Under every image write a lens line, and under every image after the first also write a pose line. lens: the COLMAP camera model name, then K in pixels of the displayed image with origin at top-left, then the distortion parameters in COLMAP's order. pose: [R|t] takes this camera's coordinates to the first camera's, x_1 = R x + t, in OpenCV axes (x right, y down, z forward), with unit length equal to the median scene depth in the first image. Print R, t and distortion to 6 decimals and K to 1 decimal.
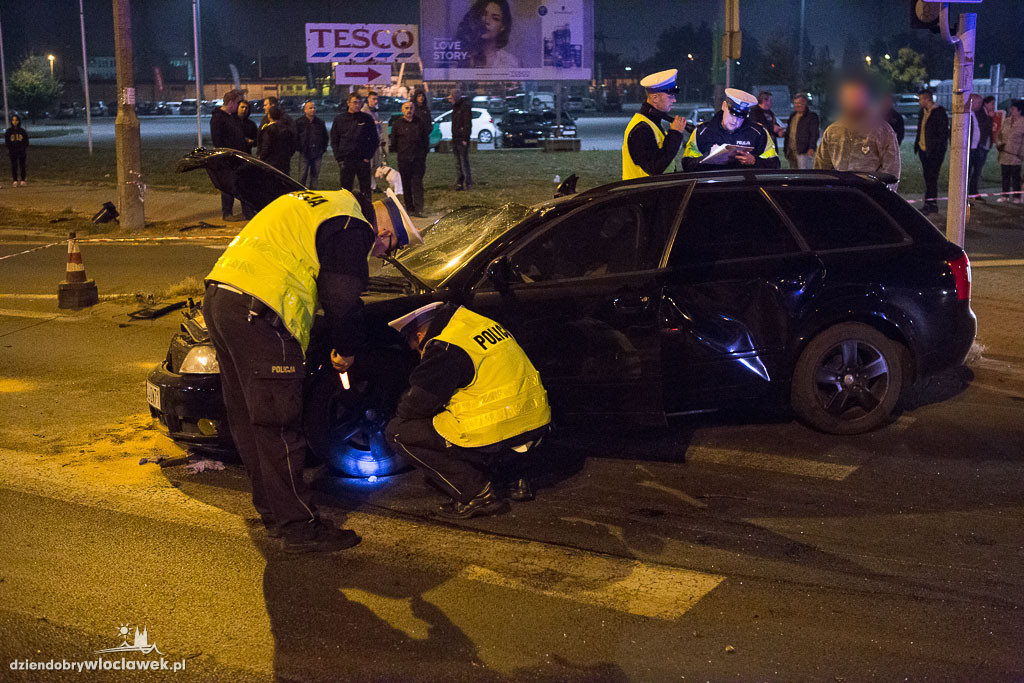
lens RADIAL K [[1305.6, 0, 512.0], [0, 1305.6, 341.5], [0, 0, 1]] dist [-0.014629, 0.037324]
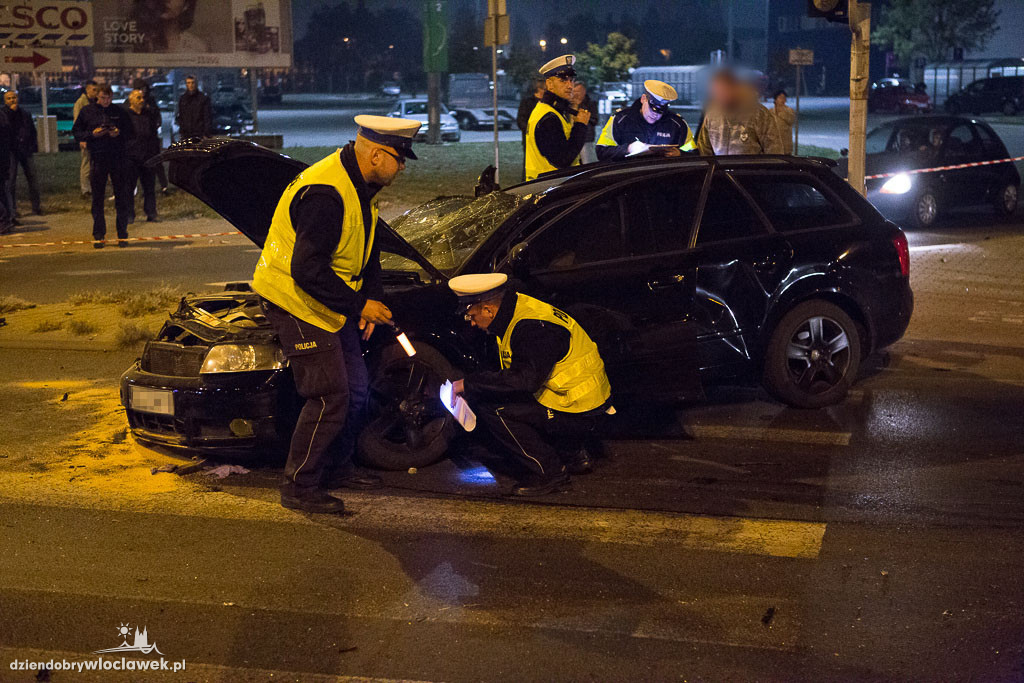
lens RADIAL K [[1513.4, 0, 512.0], [0, 1513.4, 341.5], [0, 0, 1]] dist [0.020443, 0.106126]
pose [[0.969792, -0.042776, 0.240154, -0.075644], [0.047253, 0.998799, -0.012913, 0.006458], [-0.239313, 0.023871, 0.970649, -0.032565]]
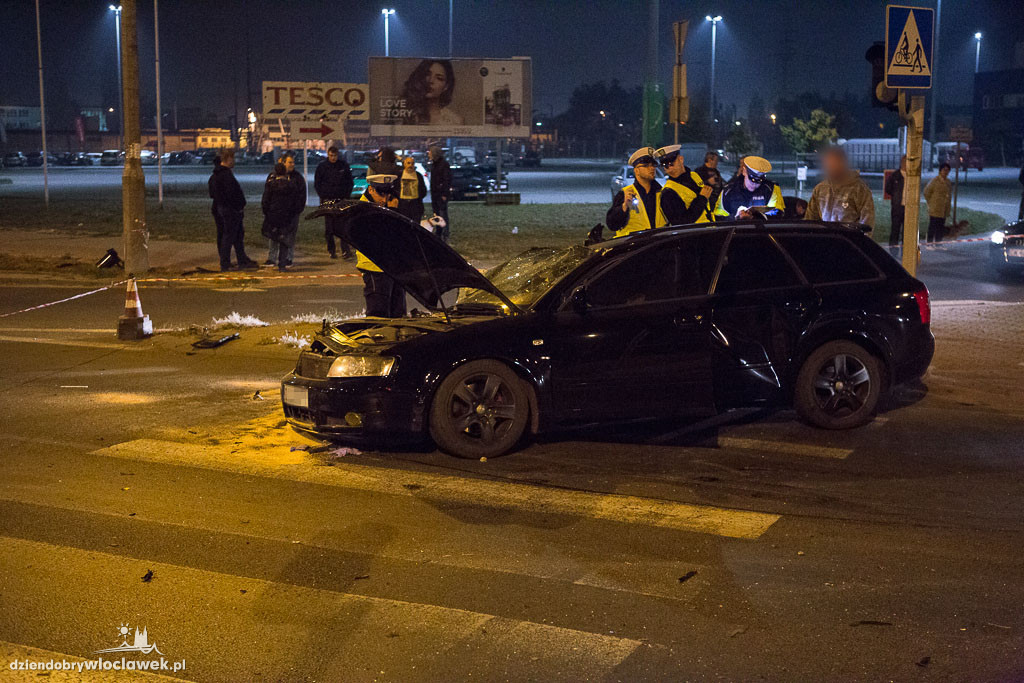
lens RADIAL K [[1305.6, 0, 512.0], [0, 1305.6, 341.5], [0, 0, 1]] dist [-0.014629, 0.037324]
pose [[0.997636, -0.000242, 0.068724, -0.041388], [0.003002, 0.999193, -0.040055, 0.010273], [-0.068659, 0.040167, 0.996831, -0.068488]]
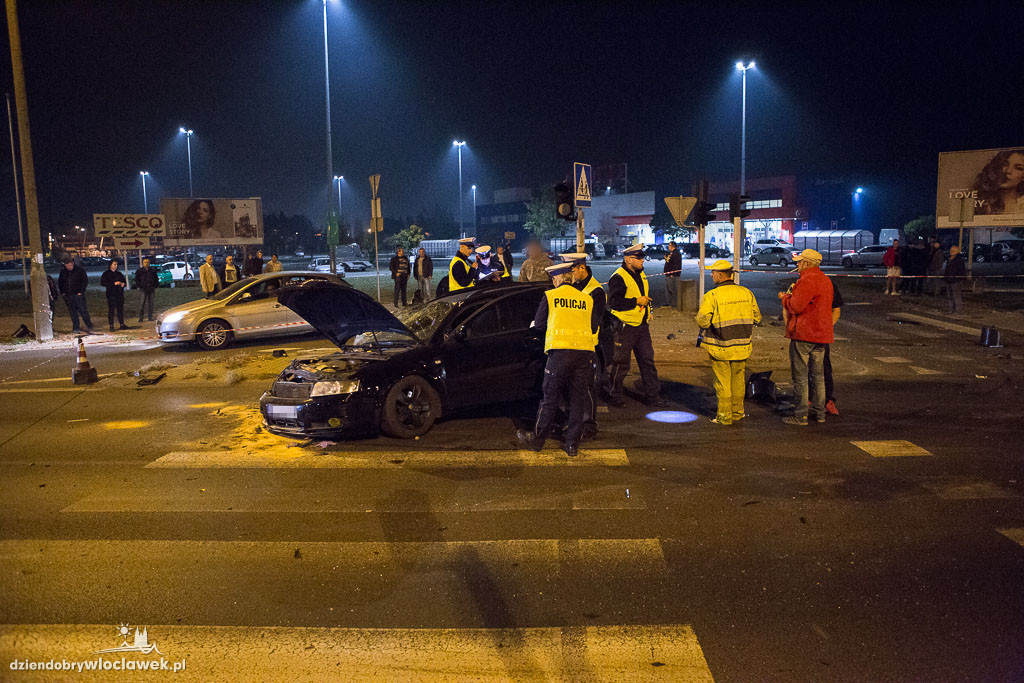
lens RADIAL K [[707.0, 0, 512.0], [0, 707.0, 341.5], [0, 0, 1]] dist [-0.110990, 0.090871]
pose [[0.892845, -0.073785, 0.444279, -0.111904], [0.098905, 0.994530, -0.033596, 0.001815], [-0.439369, 0.073937, 0.895258, -0.013951]]
